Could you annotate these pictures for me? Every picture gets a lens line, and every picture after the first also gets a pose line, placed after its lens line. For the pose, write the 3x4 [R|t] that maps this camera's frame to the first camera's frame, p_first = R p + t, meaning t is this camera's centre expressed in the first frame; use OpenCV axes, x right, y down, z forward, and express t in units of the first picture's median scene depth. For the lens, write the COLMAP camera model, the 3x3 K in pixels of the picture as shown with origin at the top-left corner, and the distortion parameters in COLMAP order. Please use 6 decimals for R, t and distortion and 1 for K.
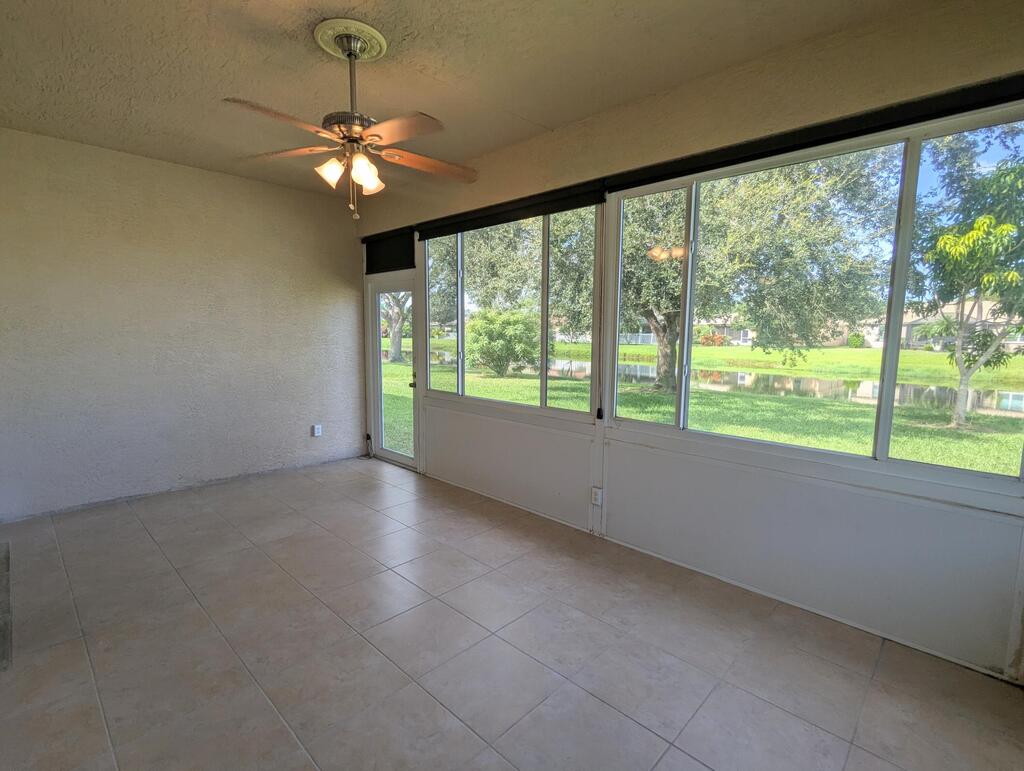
lens RADIAL K [[488.2, 0, 512.0], [0, 488.2, 385.5], [0, 0, 1]] dist [-0.000831, -0.000127]
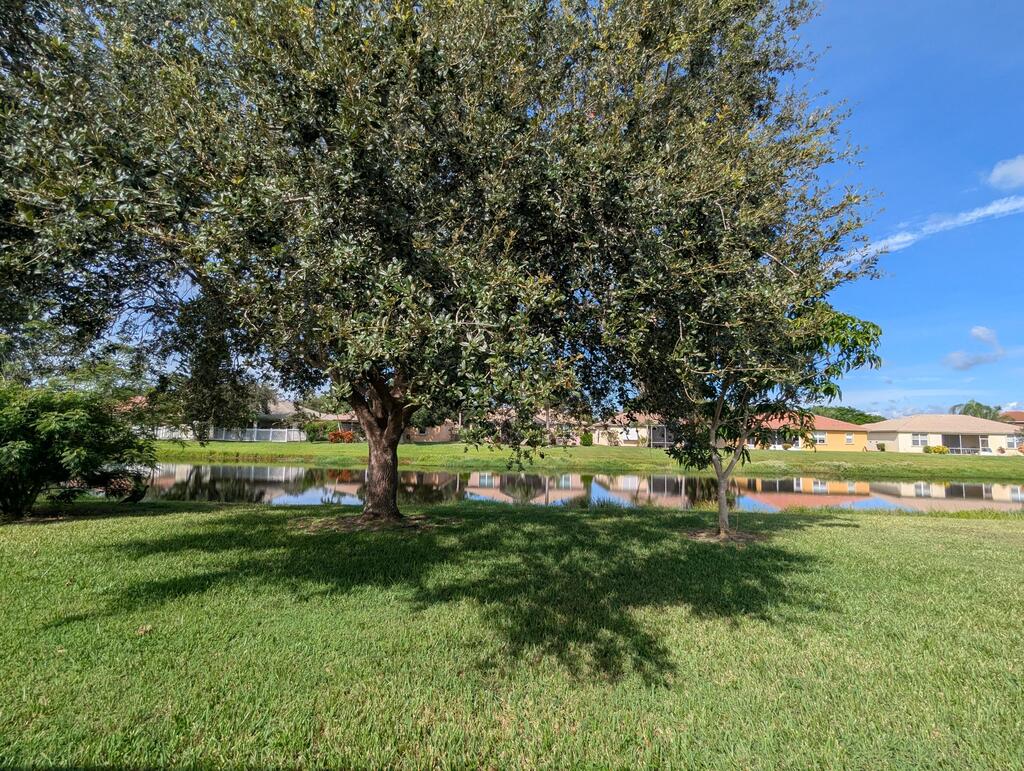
lens RADIAL K [[488.2, 0, 512.0], [0, 488.2, 385.5], [0, 0, 1]] dist [-0.001353, -0.000100]
pose [[0.724870, 0.069279, 0.685393, -0.002118], [0.065119, 0.983584, -0.168289, -0.013163], [-0.685801, 0.166620, 0.708460, 0.122741]]
